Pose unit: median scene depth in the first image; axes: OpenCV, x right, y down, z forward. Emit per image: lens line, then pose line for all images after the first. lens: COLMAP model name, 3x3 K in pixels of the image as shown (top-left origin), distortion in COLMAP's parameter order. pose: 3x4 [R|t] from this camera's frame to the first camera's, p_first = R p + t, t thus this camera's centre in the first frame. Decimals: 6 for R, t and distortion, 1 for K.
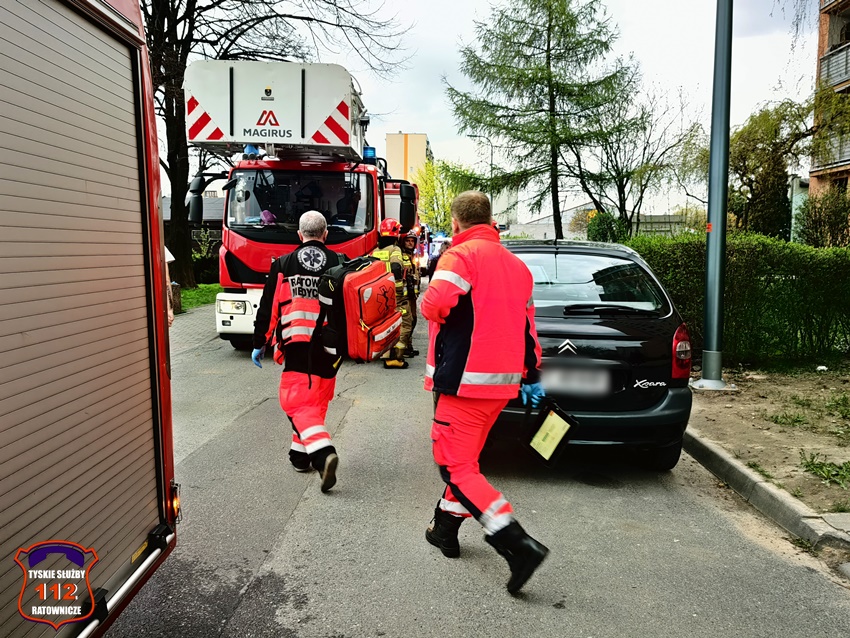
lens RADIAL K [[672.3, 0, 427.4], [0, 672.3, 319.2], [0, 0, 1]] dist [-0.001203, -0.008064]
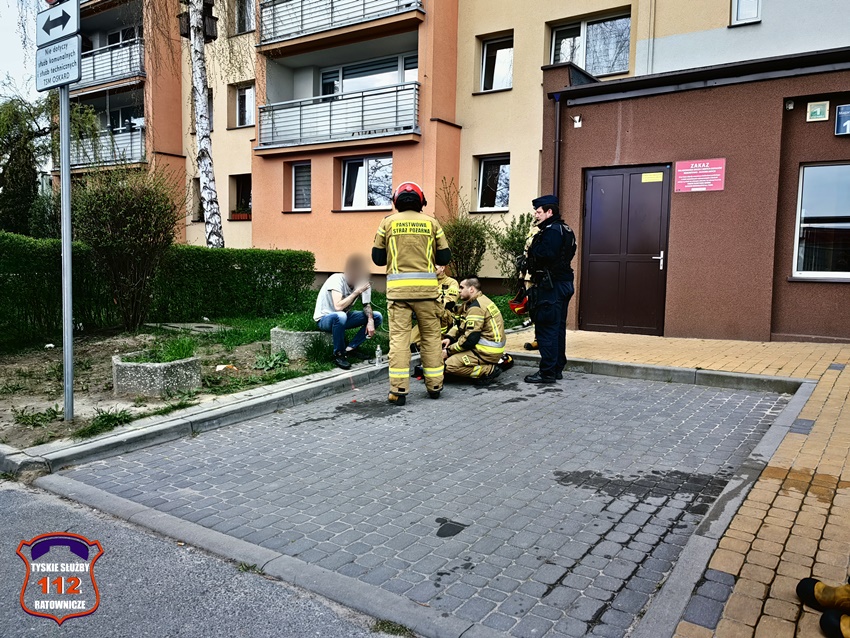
lens RADIAL K [[672.3, 0, 423.9], [0, 672.3, 316.1], [0, 0, 1]] dist [-0.001203, -0.008064]
pose [[0.540736, -0.065821, 0.838613, -0.014034], [0.067266, 0.997125, 0.034890, 0.025889], [-0.838498, 0.037544, 0.543609, -0.140302]]
